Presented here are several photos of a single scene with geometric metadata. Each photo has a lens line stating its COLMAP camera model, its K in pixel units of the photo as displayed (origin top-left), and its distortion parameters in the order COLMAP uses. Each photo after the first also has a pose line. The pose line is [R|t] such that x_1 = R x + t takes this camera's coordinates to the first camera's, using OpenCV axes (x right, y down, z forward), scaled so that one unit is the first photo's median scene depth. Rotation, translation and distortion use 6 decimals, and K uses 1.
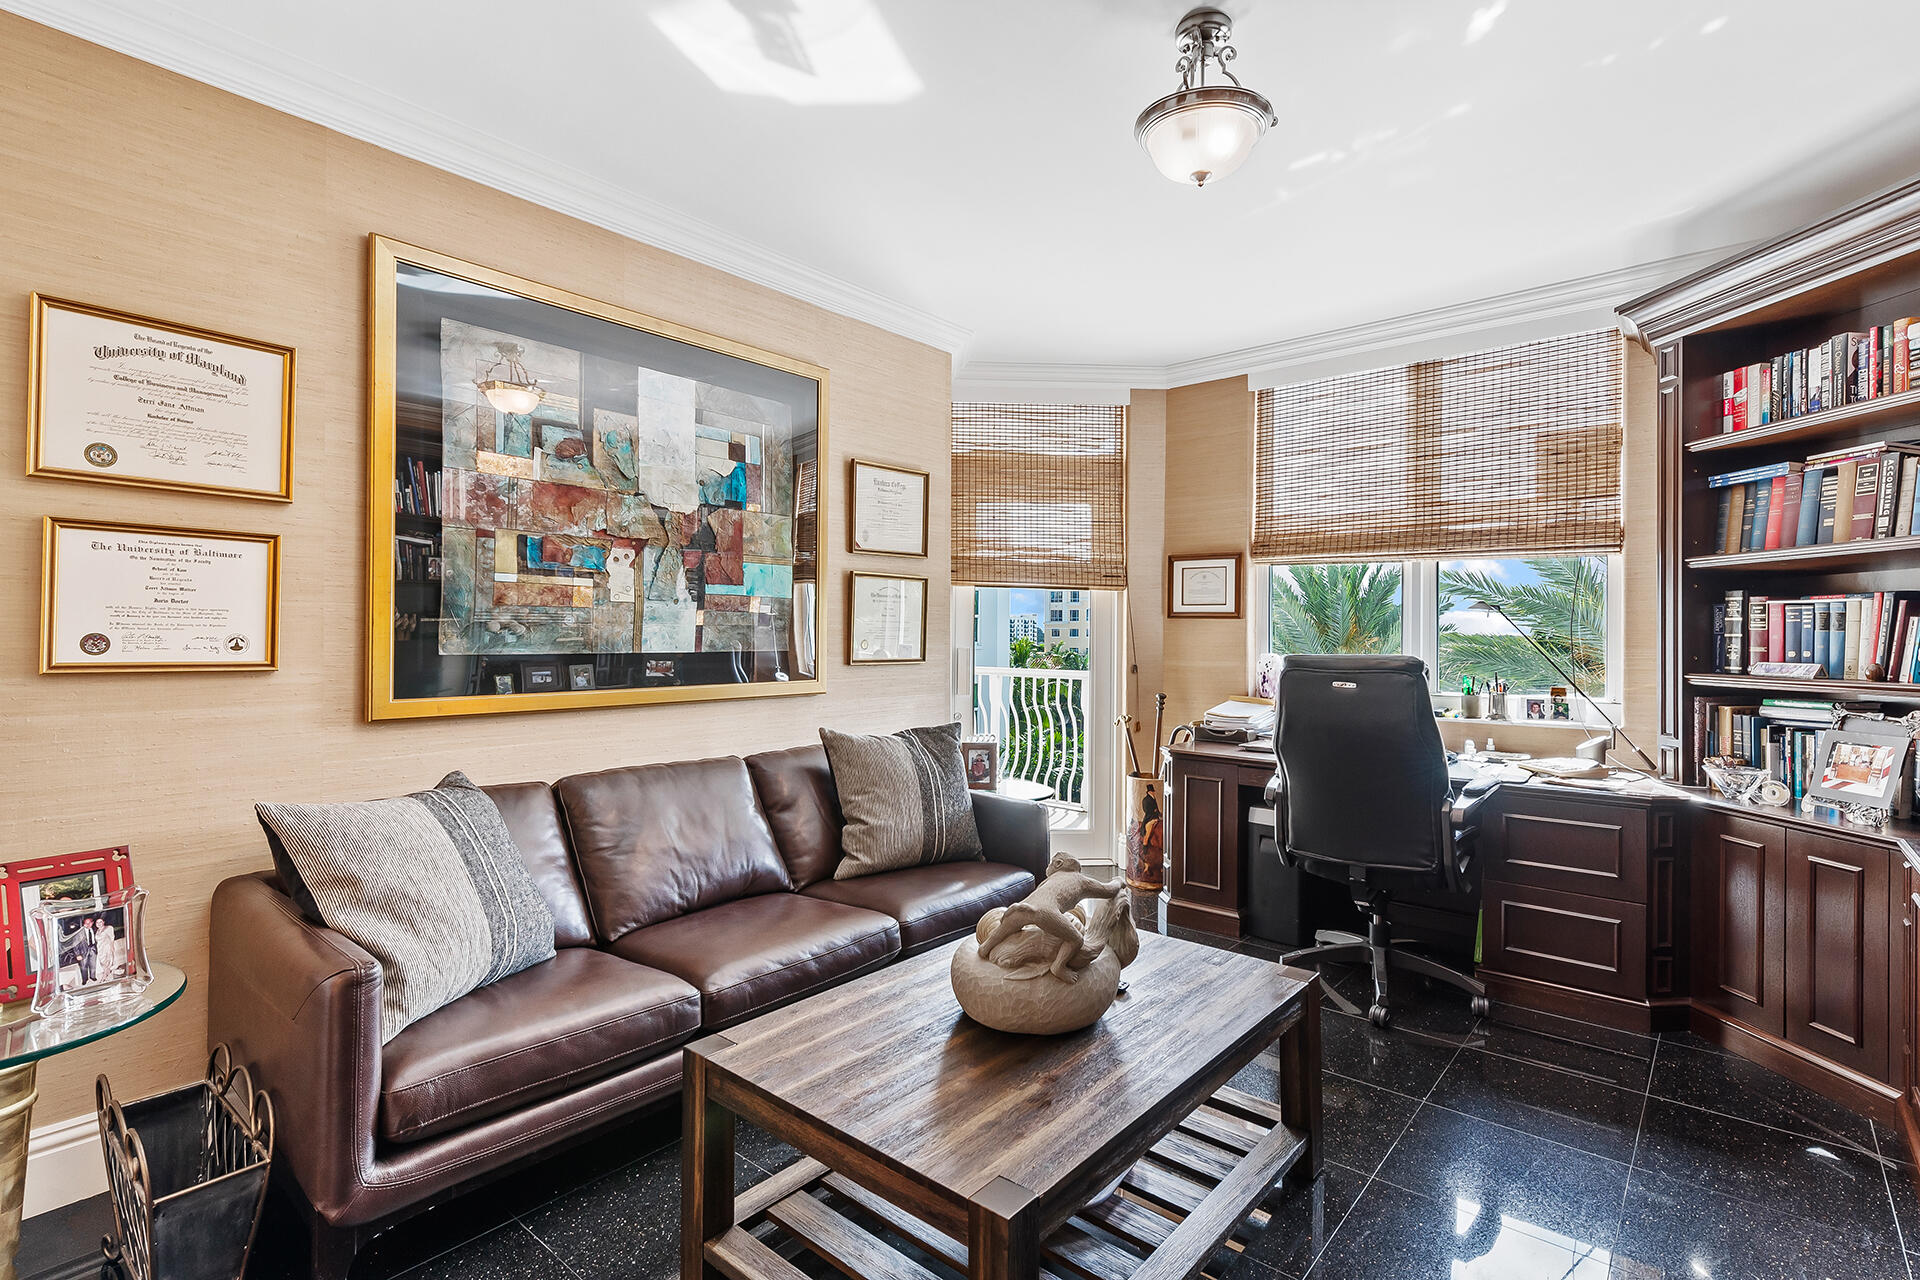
lens RADIAL K [[906.2, 0, 961.4], [0, 906.2, 631.6], [0, 0, 1]] dist [0.020601, -0.010406]
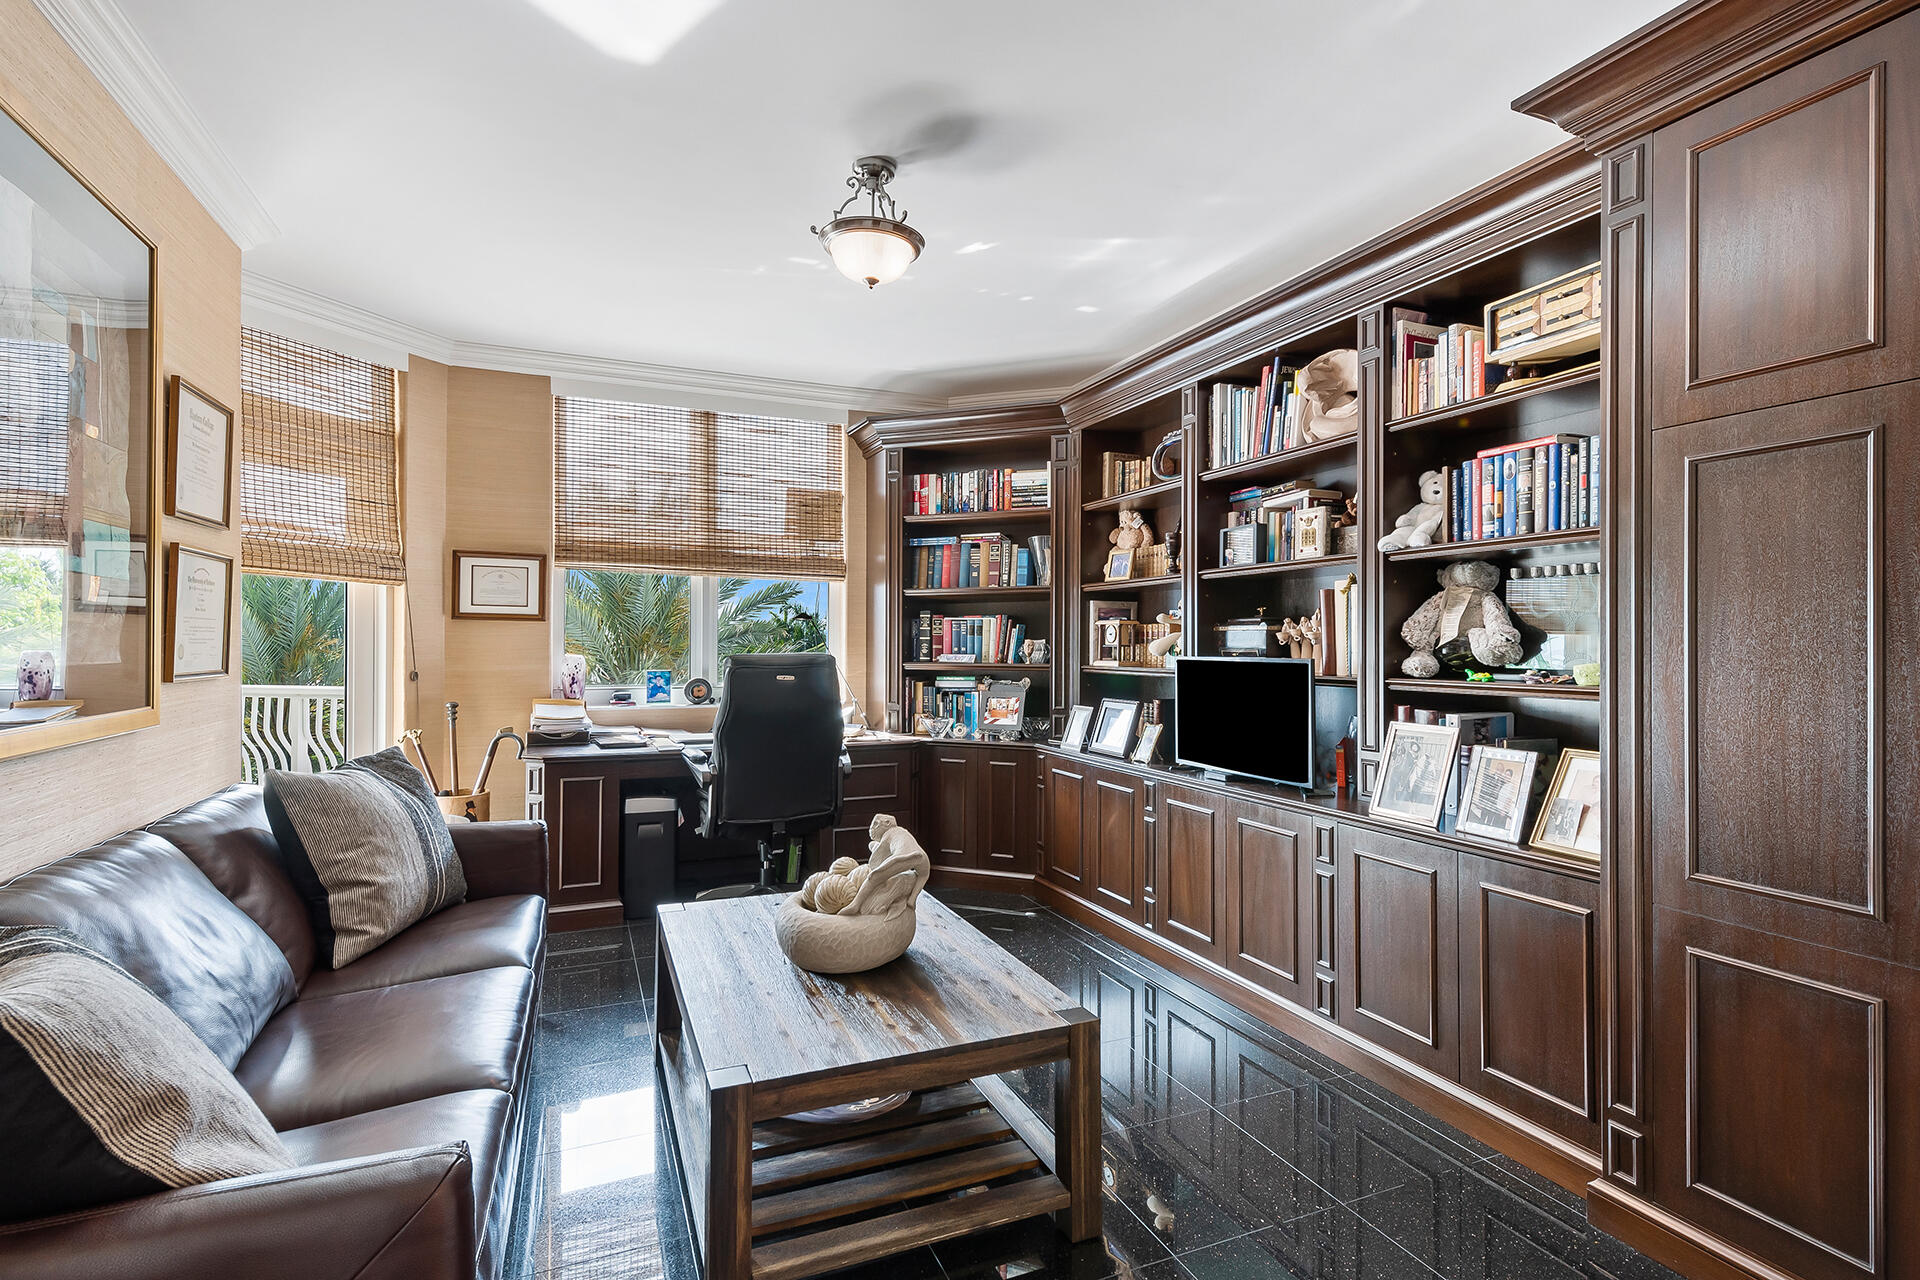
lens RADIAL K [[913.5, 0, 960.0], [0, 913.5, 640.0], [0, 0, 1]] dist [0.019977, -0.006857]
pose [[0.448483, -0.001860, 0.893790, -0.559379], [-0.004398, 0.999981, 0.004288, 0.000197], [-0.893781, -0.005854, 0.448466, 0.203925]]
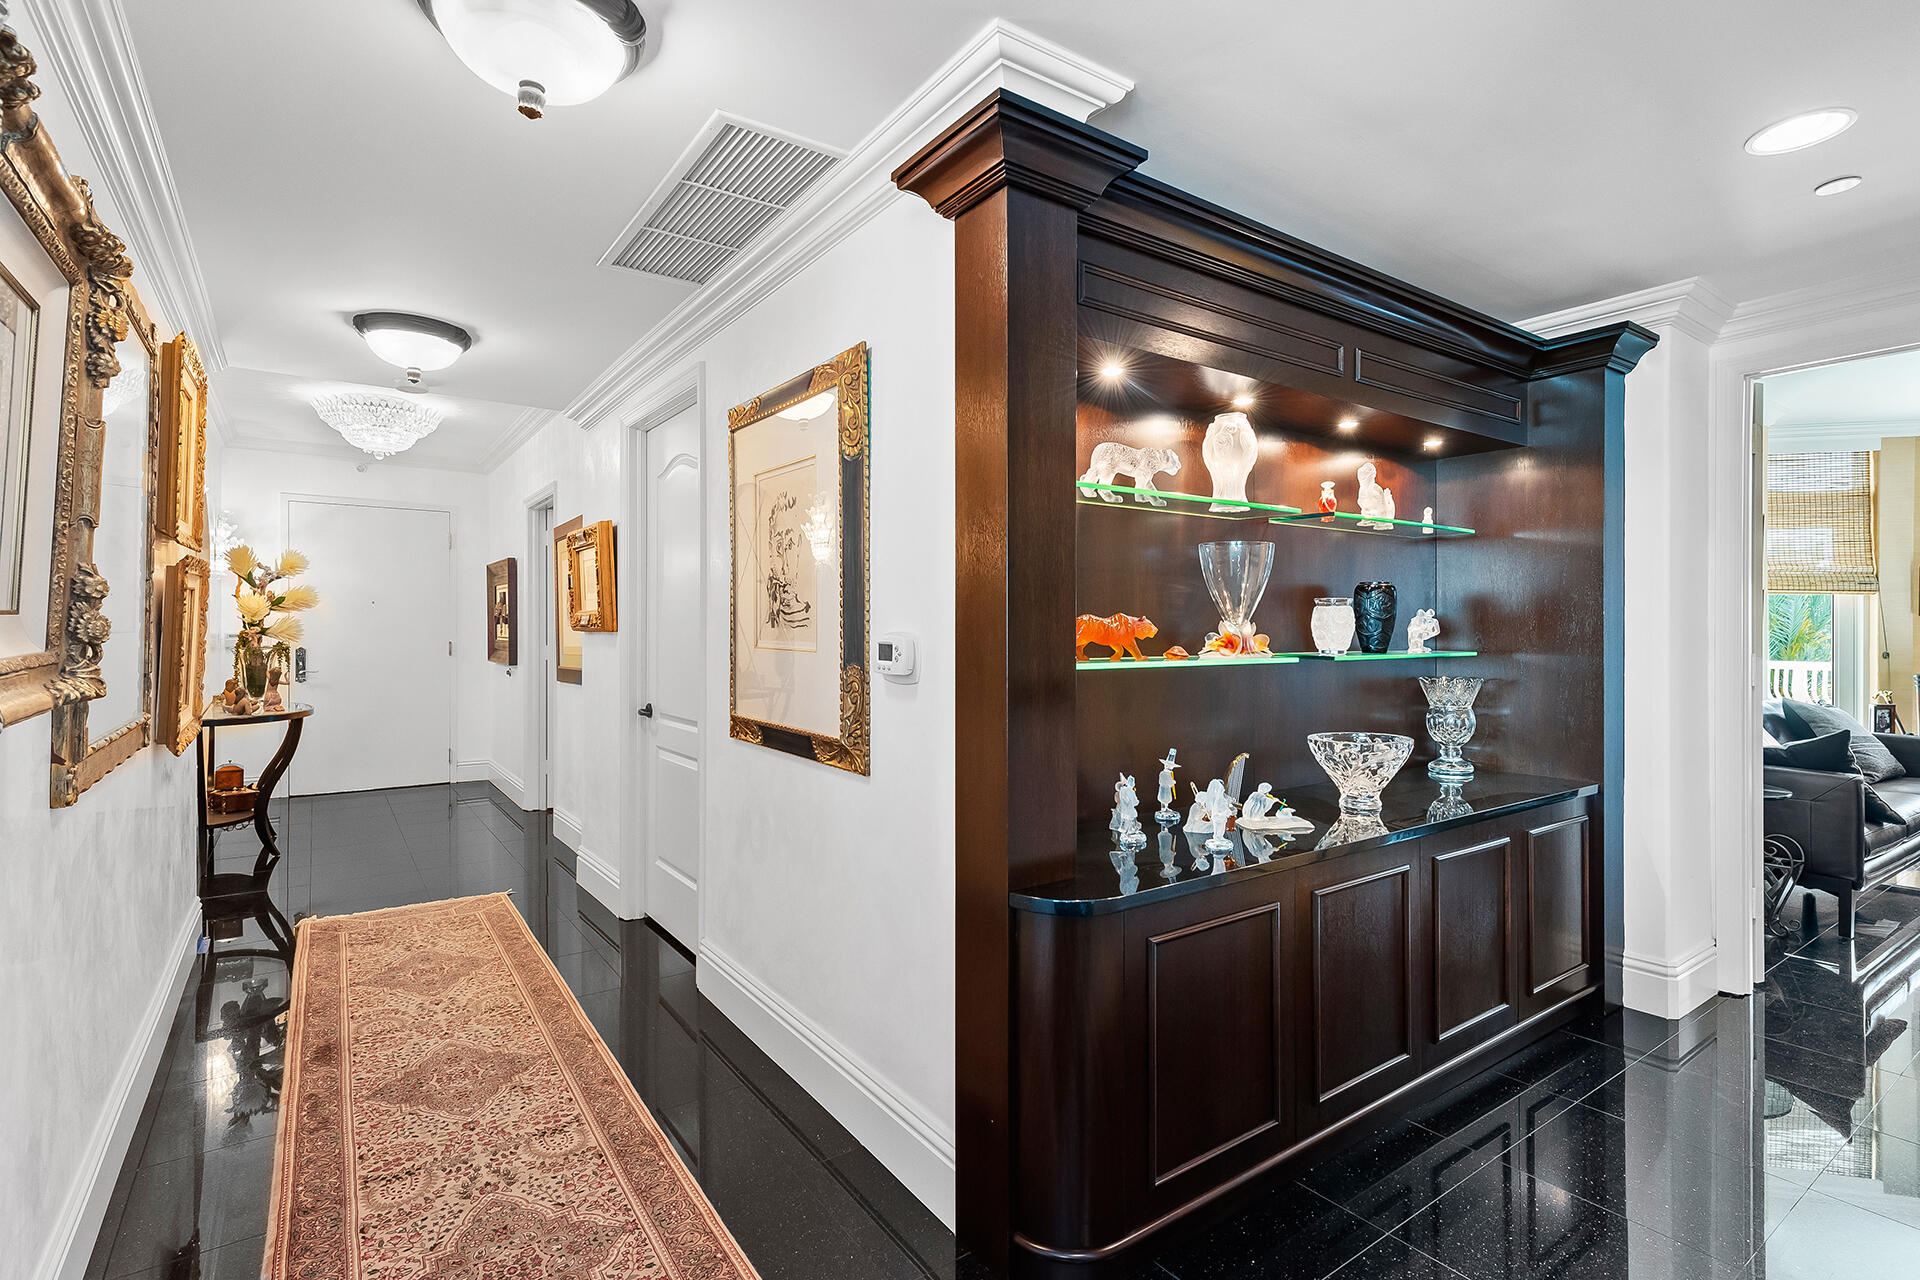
lens RADIAL K [[913.5, 0, 960.0], [0, 913.5, 640.0], [0, 0, 1]] dist [0.019977, -0.006857]
pose [[0.968478, -0.001839, -0.249091, -1.157420], [0.004742, 0.999928, 0.011054, -0.002424], [0.249053, -0.011887, 0.968417, -0.920308]]
